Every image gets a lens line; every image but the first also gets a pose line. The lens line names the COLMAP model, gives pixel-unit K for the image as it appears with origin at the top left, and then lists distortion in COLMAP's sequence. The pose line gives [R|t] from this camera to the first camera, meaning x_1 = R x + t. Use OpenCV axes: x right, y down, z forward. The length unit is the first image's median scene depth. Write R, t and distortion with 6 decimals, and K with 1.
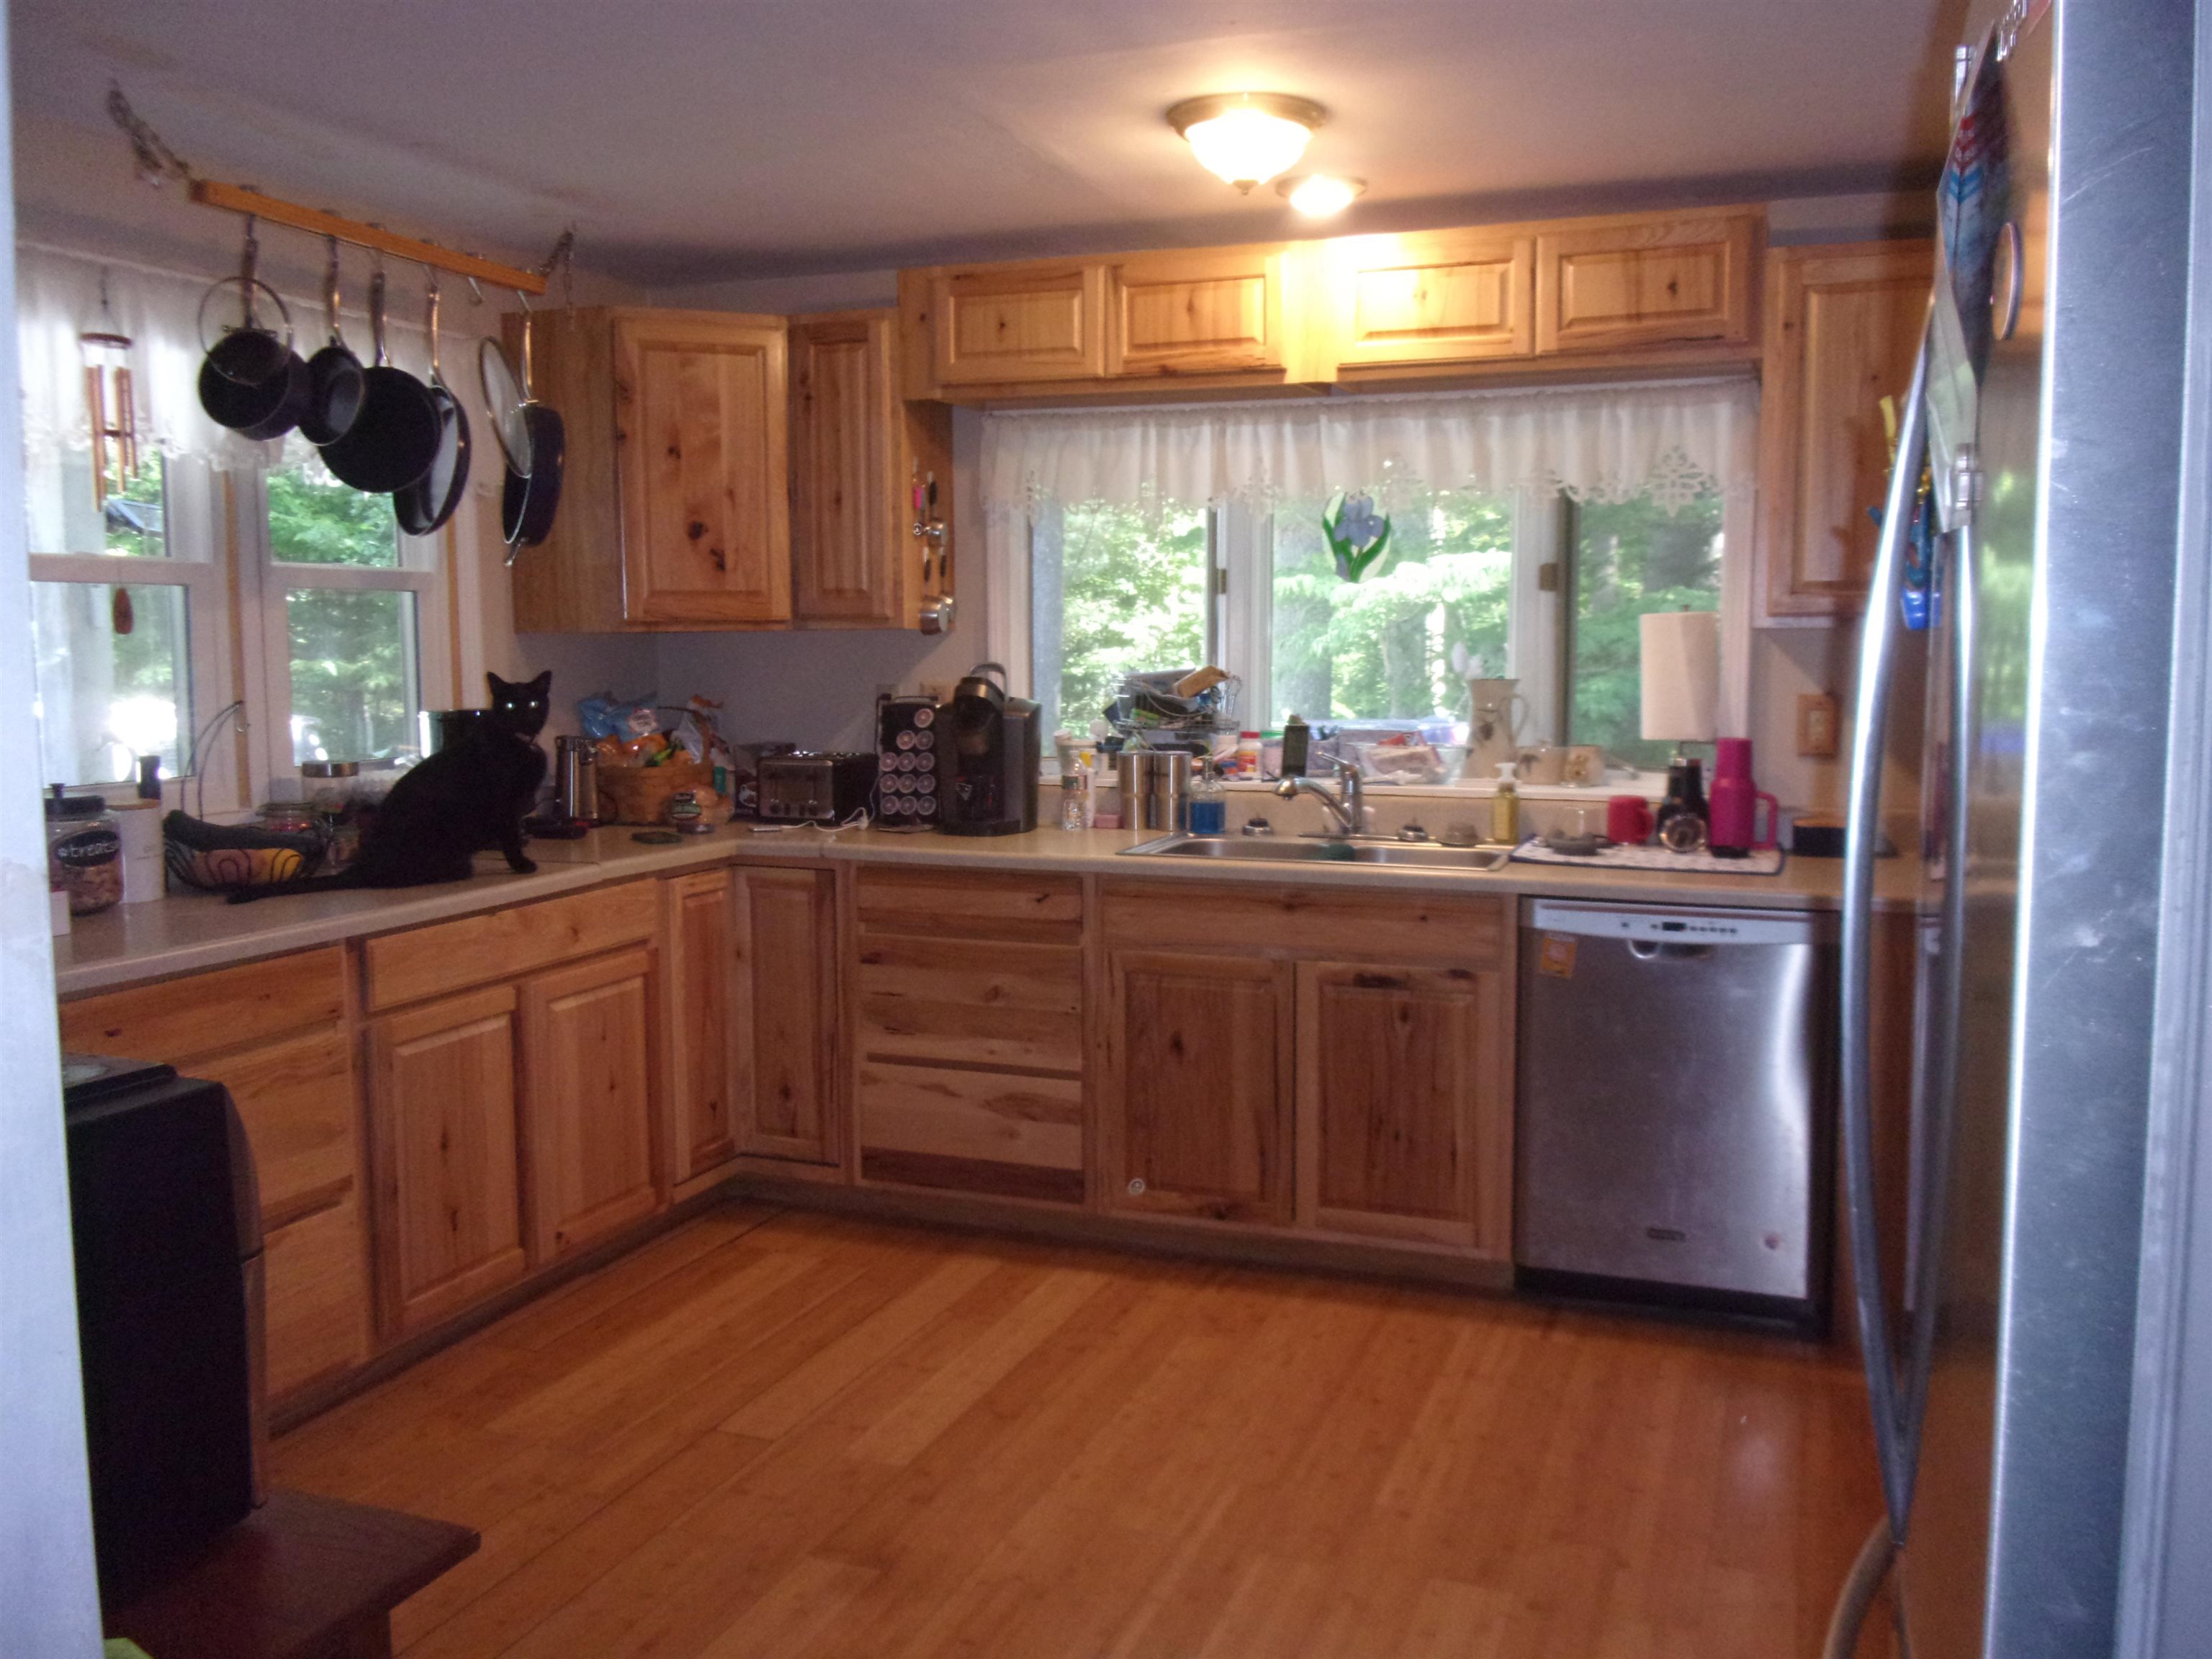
lens RADIAL K [[1774.5, 0, 1106.0], [0, 1774.5, 829.5], [0, 0, 1]] dist [0.002401, -0.005297]
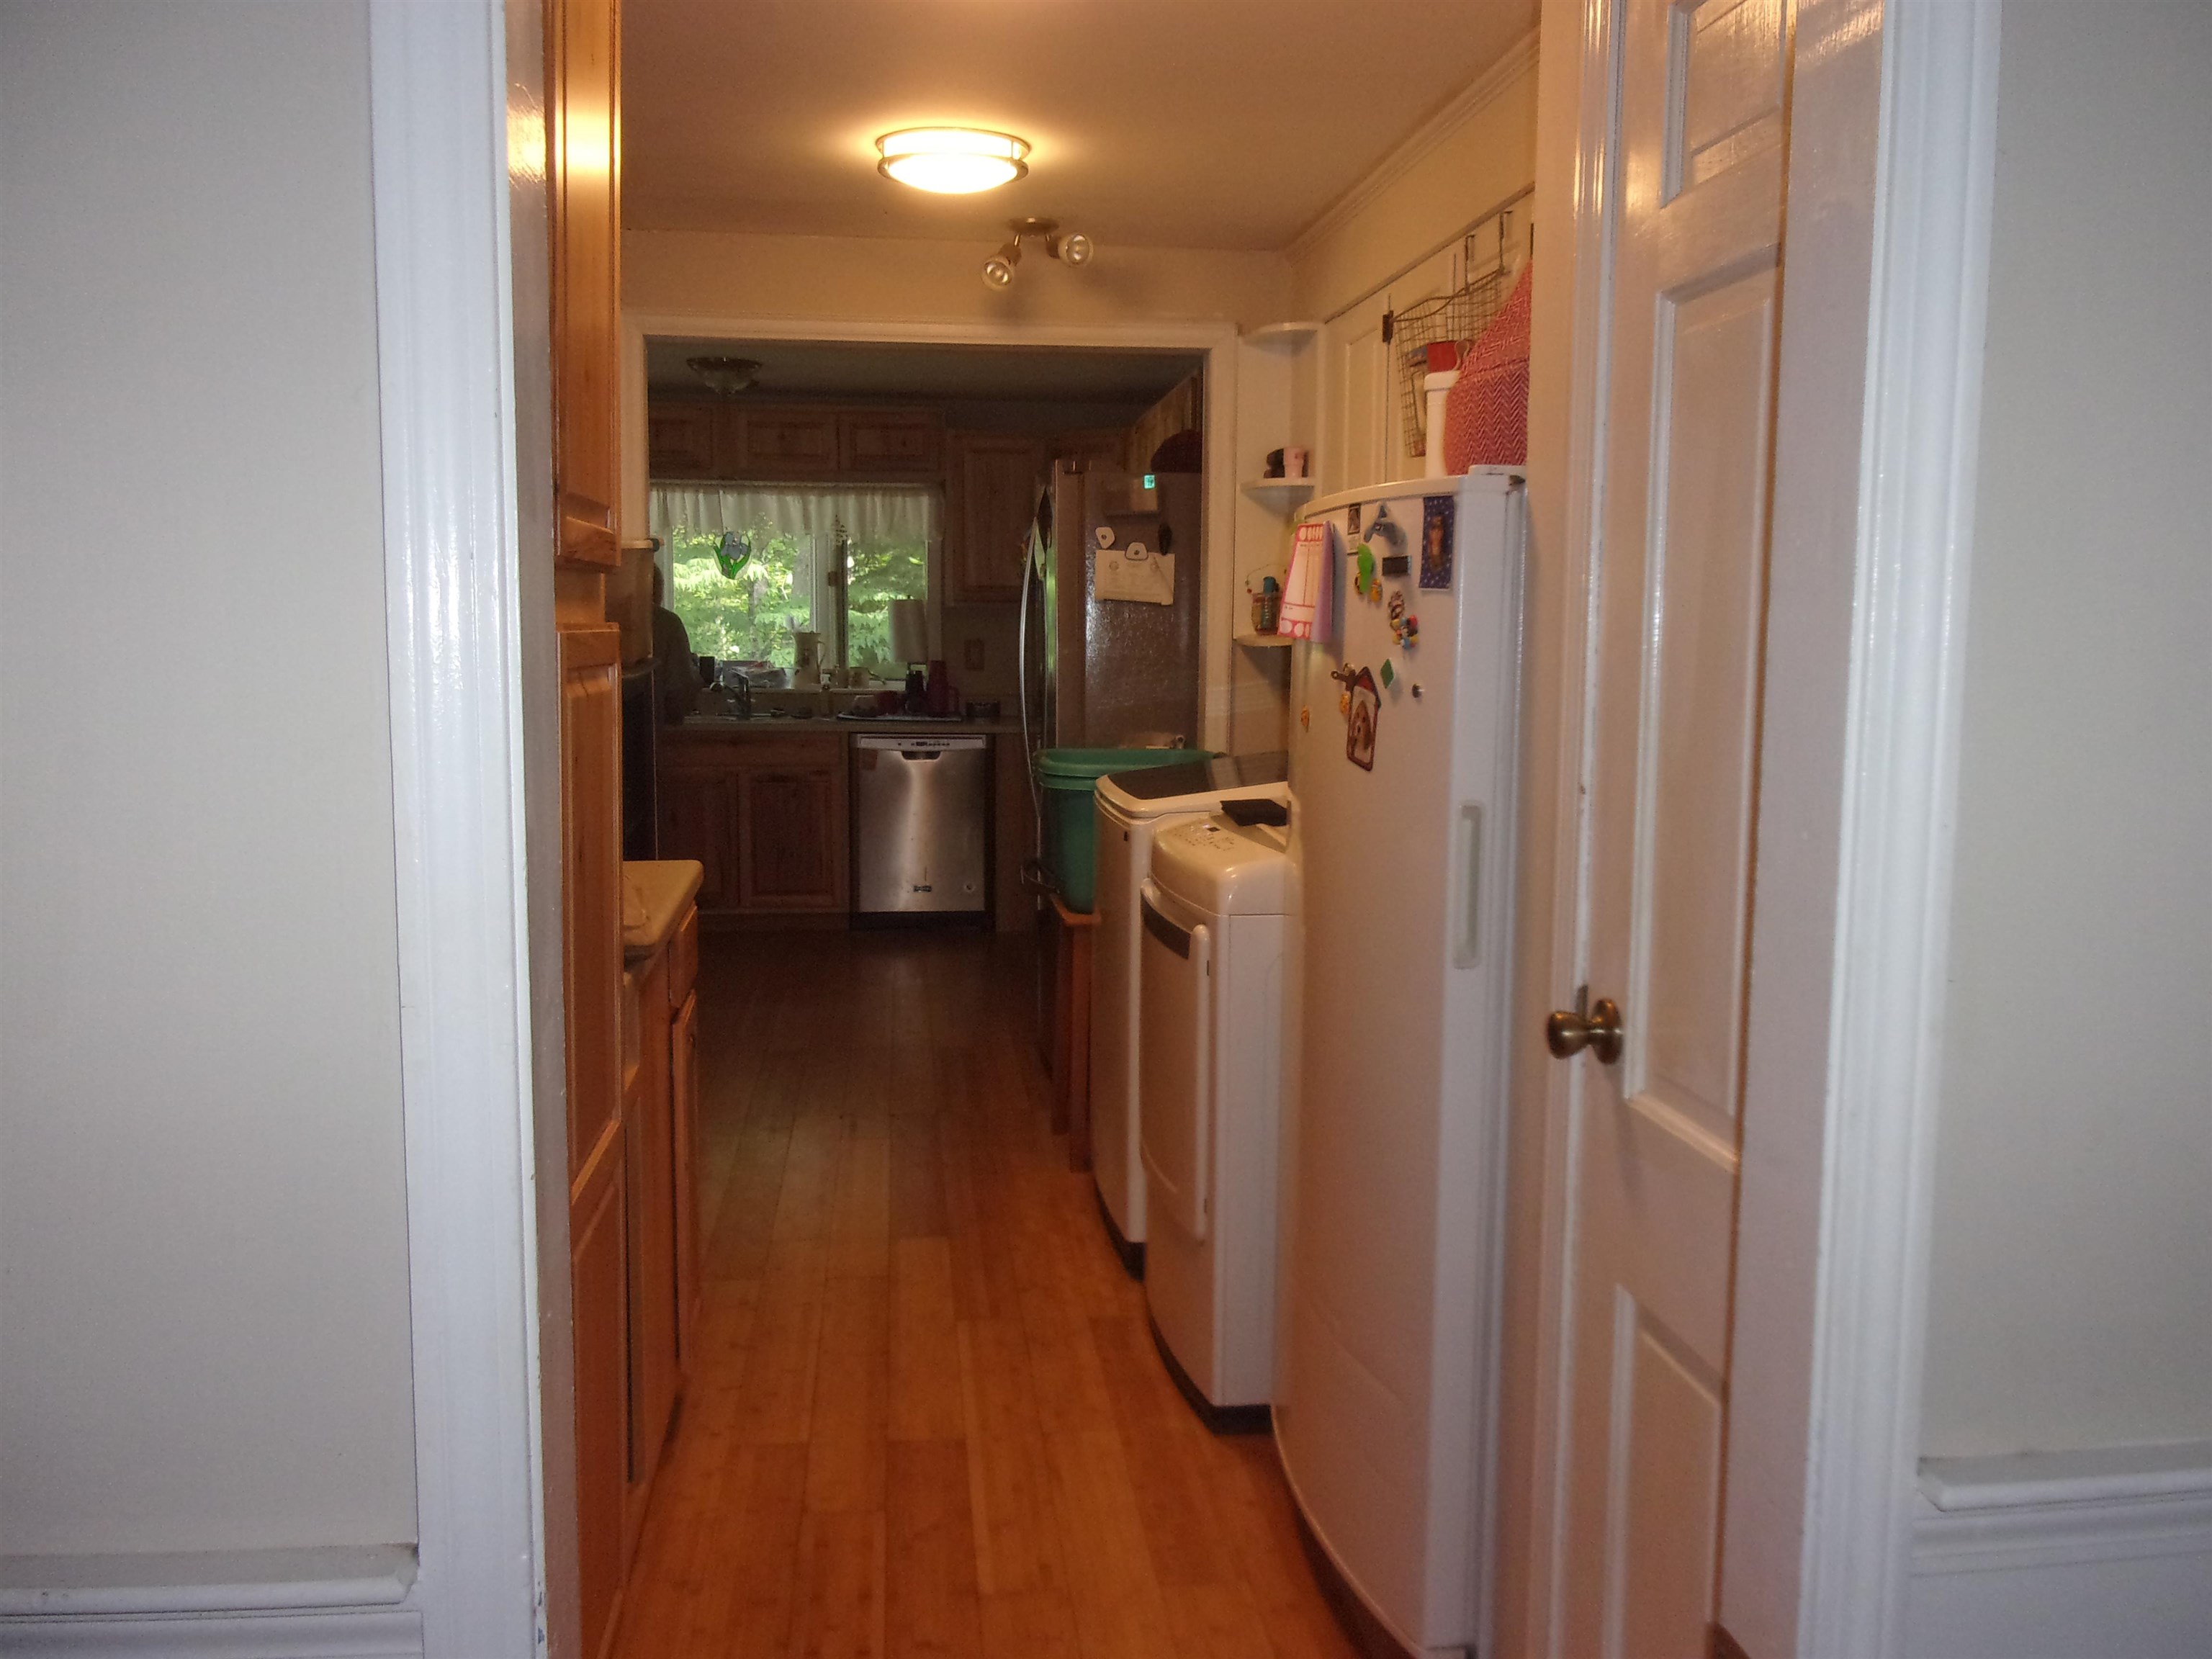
lens RADIAL K [[1852.1, 0, 1102.9], [0, 1852.1, 817.0], [0, 0, 1]] dist [0.064076, -0.138402]
pose [[0.896617, -0.043051, 0.440710, -0.437249], [0.042953, 0.999025, 0.010203, 0.119674], [-0.440720, 0.009782, 0.897592, -1.027981]]
